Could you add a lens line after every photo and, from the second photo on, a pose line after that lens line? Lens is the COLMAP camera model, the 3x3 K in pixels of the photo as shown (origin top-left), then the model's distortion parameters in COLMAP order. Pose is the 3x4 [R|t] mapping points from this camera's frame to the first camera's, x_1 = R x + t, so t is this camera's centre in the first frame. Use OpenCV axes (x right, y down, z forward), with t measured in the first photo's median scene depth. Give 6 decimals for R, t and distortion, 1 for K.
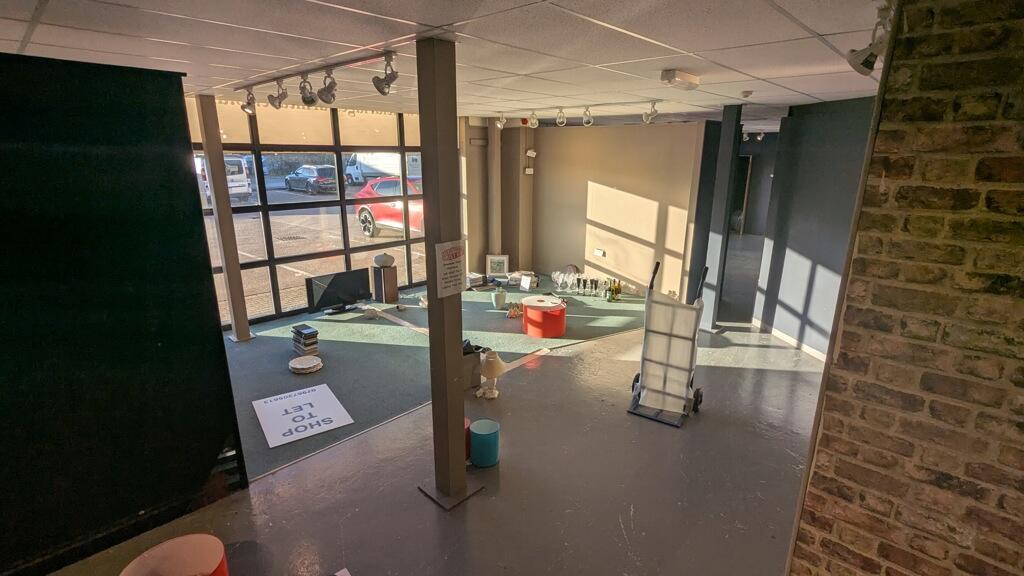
lens RADIAL K [[486.7, 0, 513.4], [0, 486.7, 289.0], [0, 0, 1]] dist [0.003402, 0.000278]
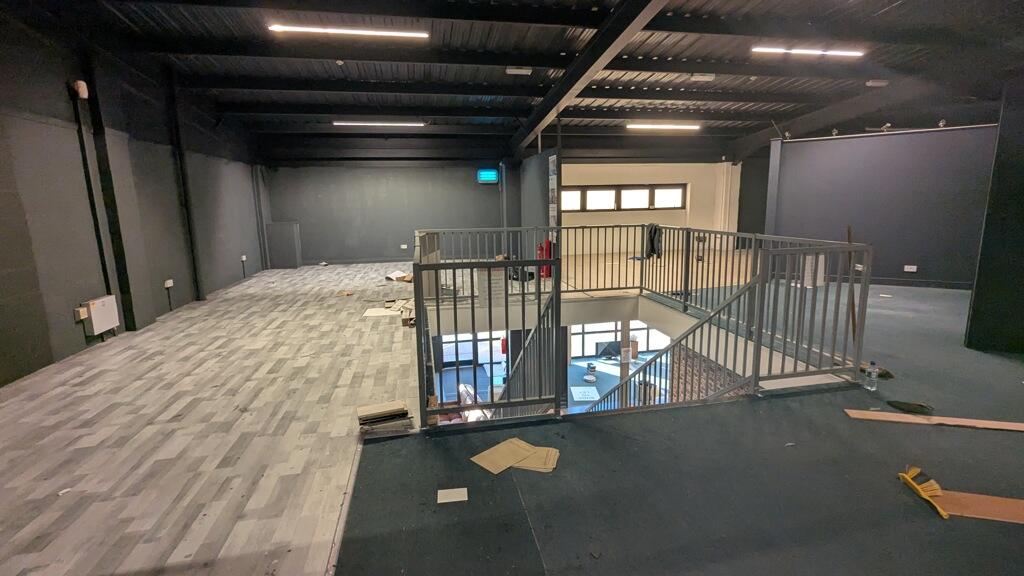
lens RADIAL K [[486.7, 0, 514.3], [0, 486.7, 287.6], [0, 0, 1]] dist [0.003402, 0.000278]
pose [[0.814216, 0.078982, -0.575165, 0.582472], [-0.132859, 0.989761, -0.052163, -0.112407], [0.565156, 0.118888, 0.816373, -1.163525]]
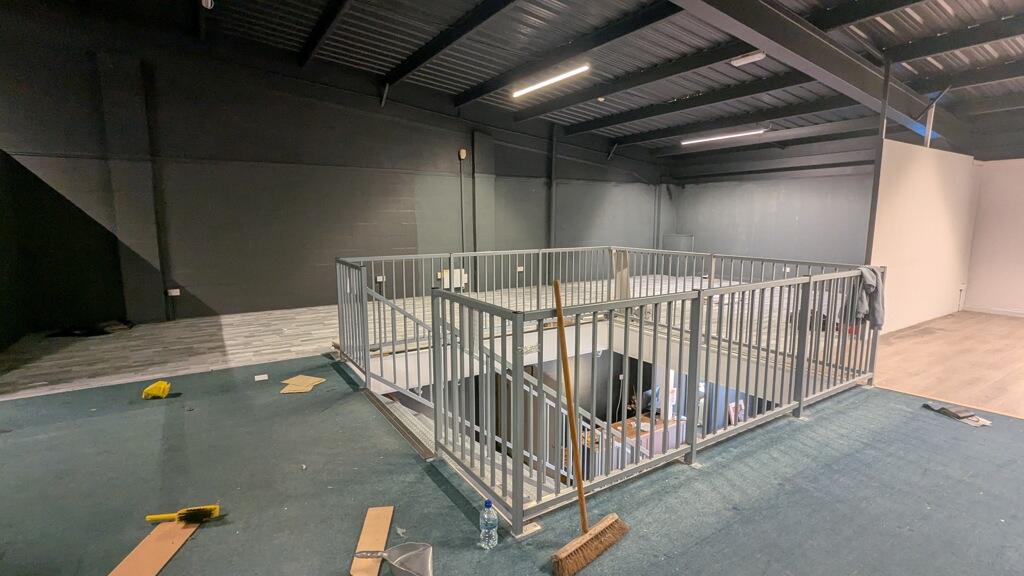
lens RADIAL K [[486.7, 0, 521.3], [0, 486.7, 287.2], [0, 0, 1]] dist [0.003402, 0.000278]
pose [[-0.220235, 0.130655, -0.966657, 1.010092], [-0.264234, 0.945947, 0.188057, -0.377469], [0.938976, 0.296841, -0.173807, -0.234689]]
